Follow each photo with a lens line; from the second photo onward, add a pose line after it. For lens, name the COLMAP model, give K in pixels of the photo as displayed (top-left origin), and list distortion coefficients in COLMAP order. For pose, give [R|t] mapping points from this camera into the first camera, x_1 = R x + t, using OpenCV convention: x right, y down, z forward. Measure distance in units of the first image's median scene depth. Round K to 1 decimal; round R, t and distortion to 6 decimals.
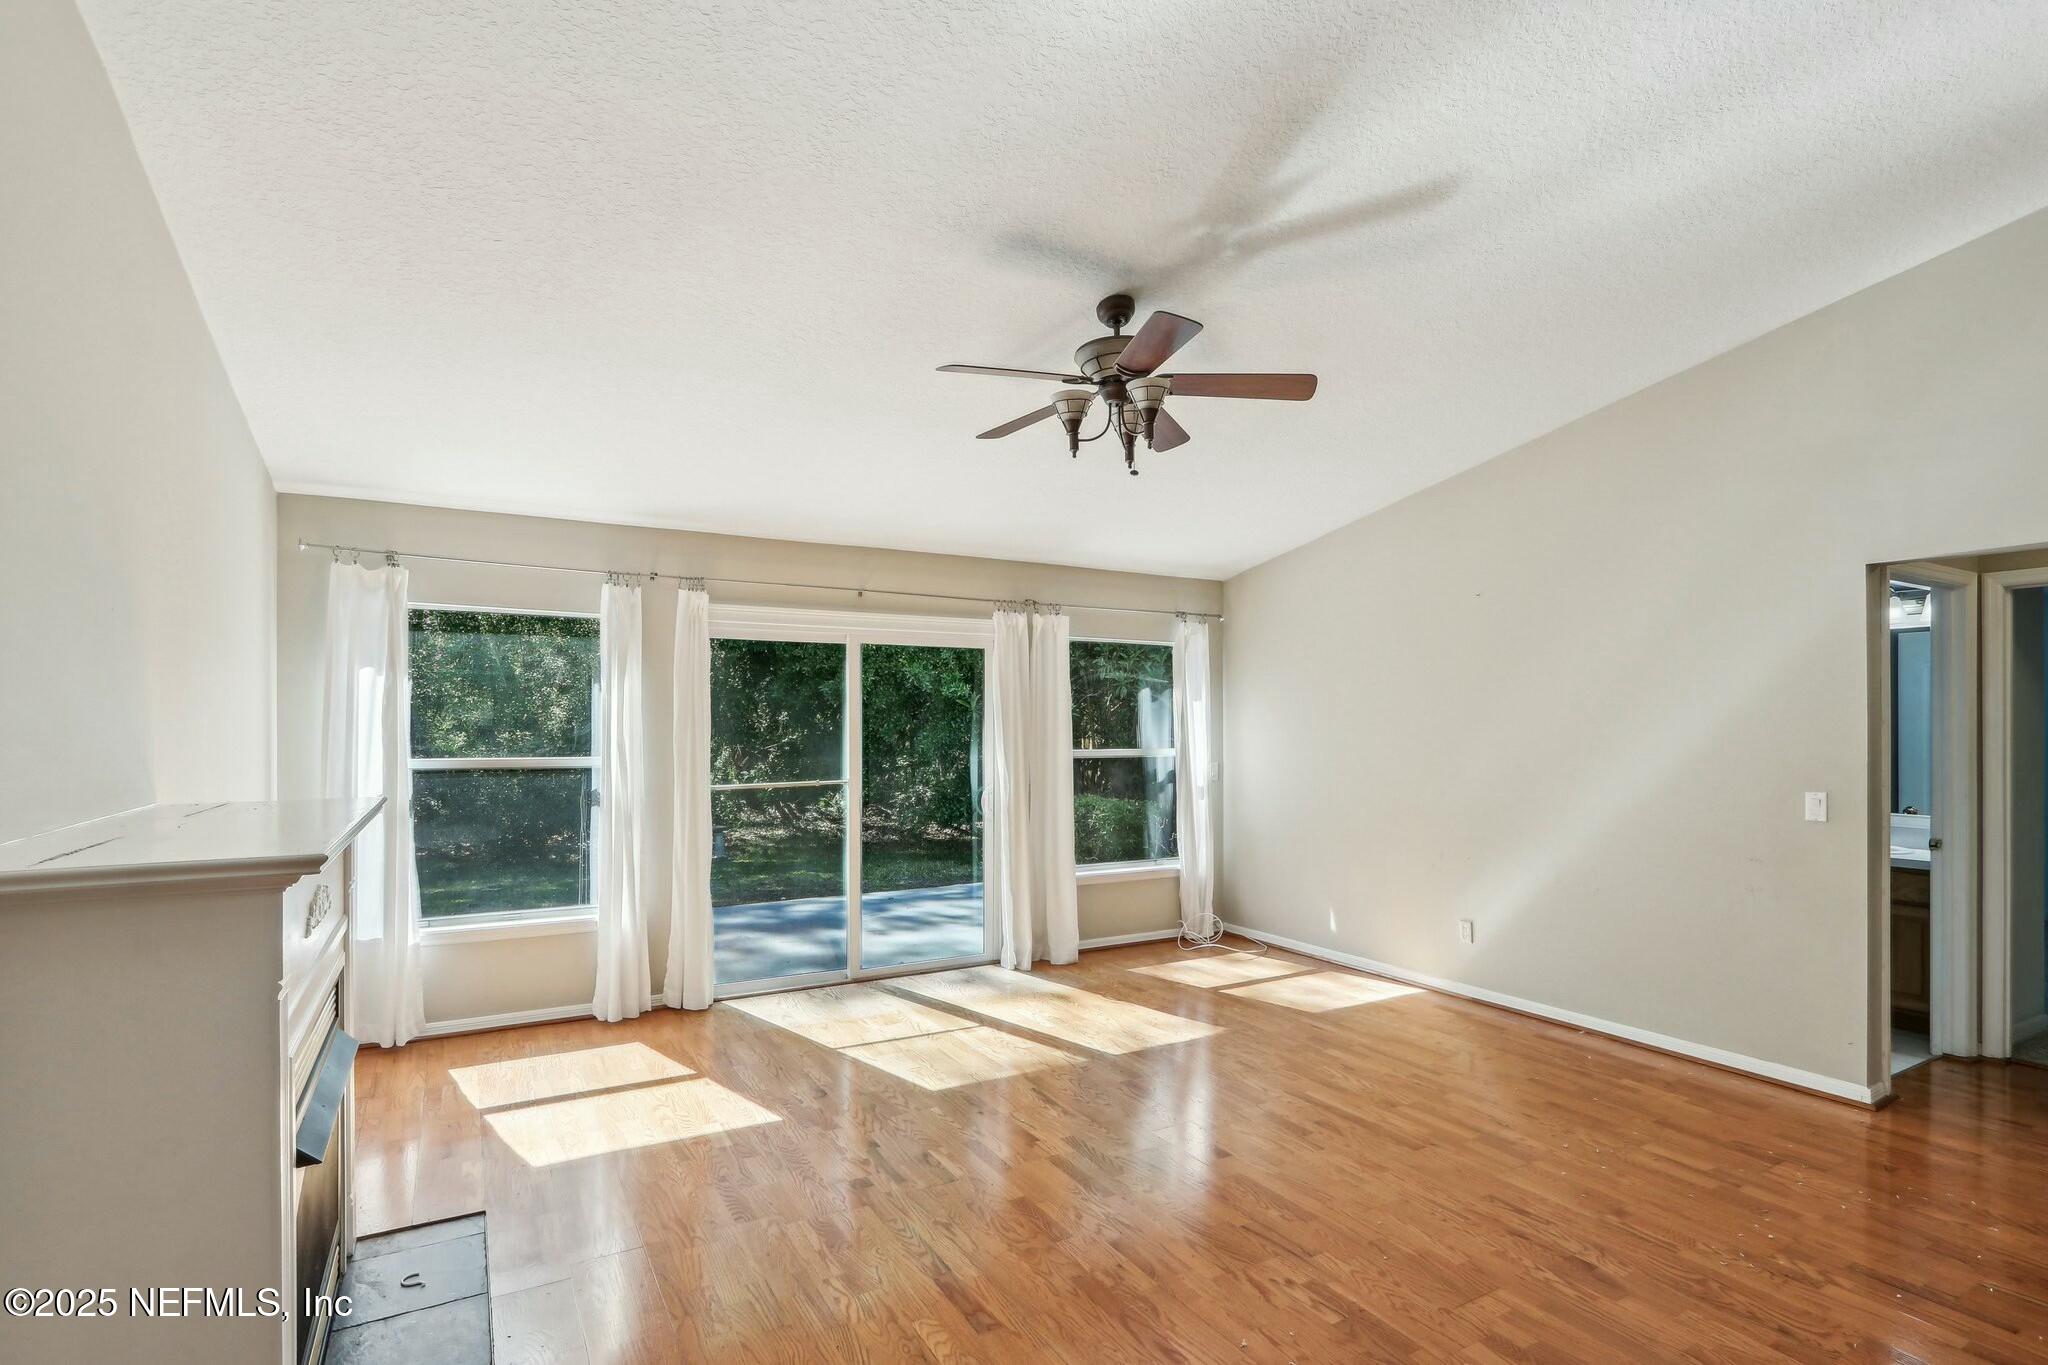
lens RADIAL K [[959.1, 0, 990.6], [0, 959.1, 724.1], [0, 0, 1]] dist [-0.011534, 0.002771]
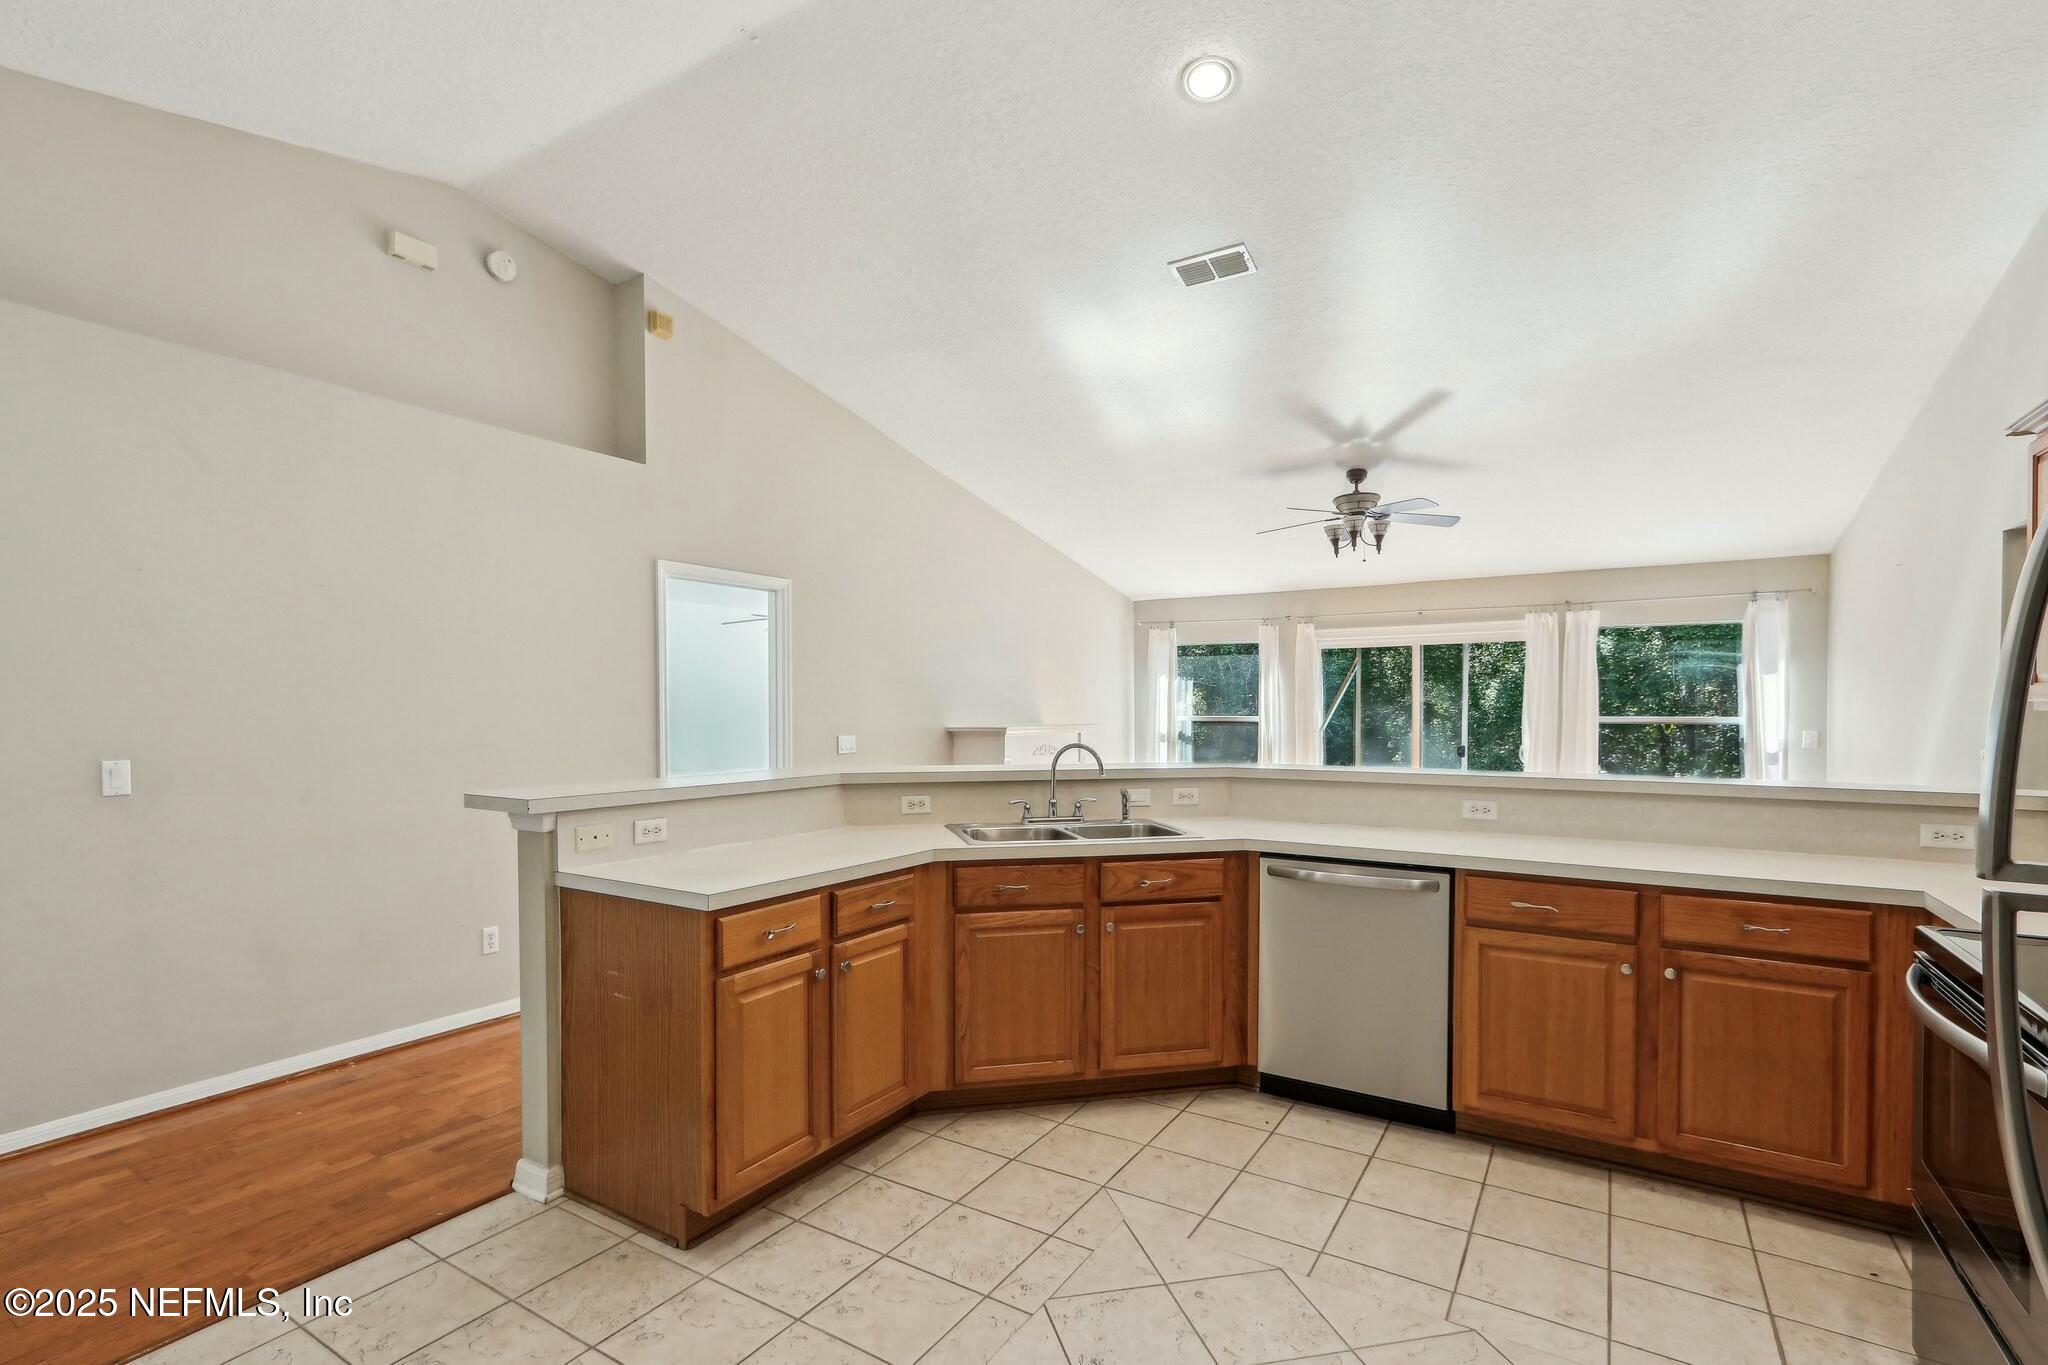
lens RADIAL K [[959.1, 0, 1009.4], [0, 959.1, 721.4], [0, 0, 1]] dist [-0.011534, 0.002771]
pose [[0.490484, 0.009040, -0.871403, 0.993046], [0.004110, 0.999911, 0.012687, 0.017609], [0.871440, -0.009804, 0.490404, -0.363181]]
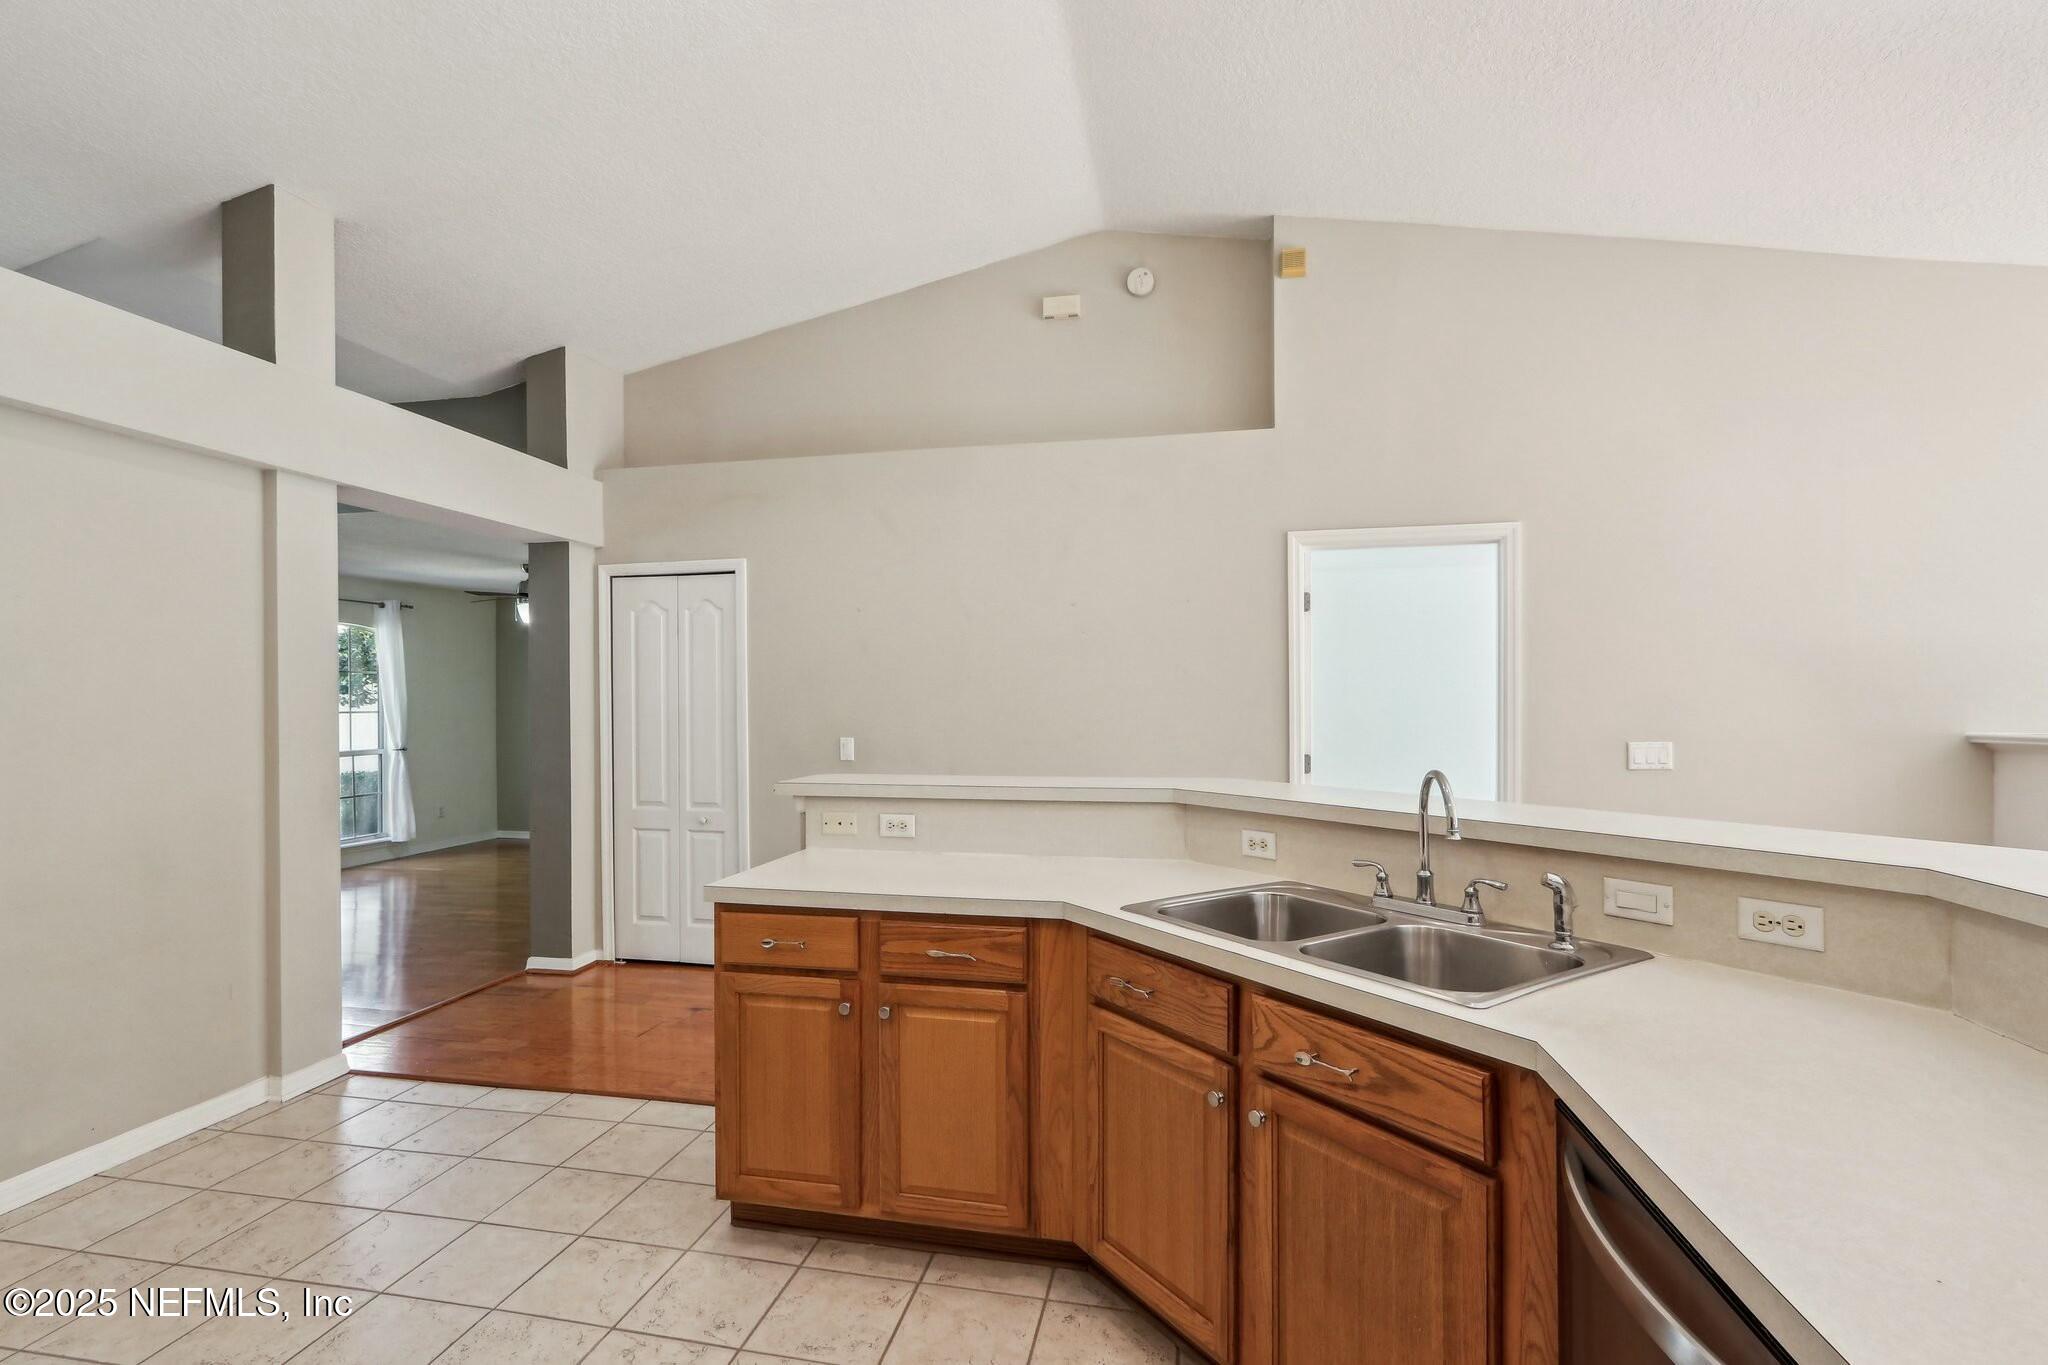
lens RADIAL K [[959.1, 0, 1011.4], [0, 959.1, 700.7], [0, 0, 1]] dist [-0.011534, 0.002771]
pose [[-0.660694, -0.000352, -0.750655, 0.766501], [0.005488, 0.999971, -0.005299, 0.017483], [0.750635, -0.007620, -0.660673, 0.195952]]
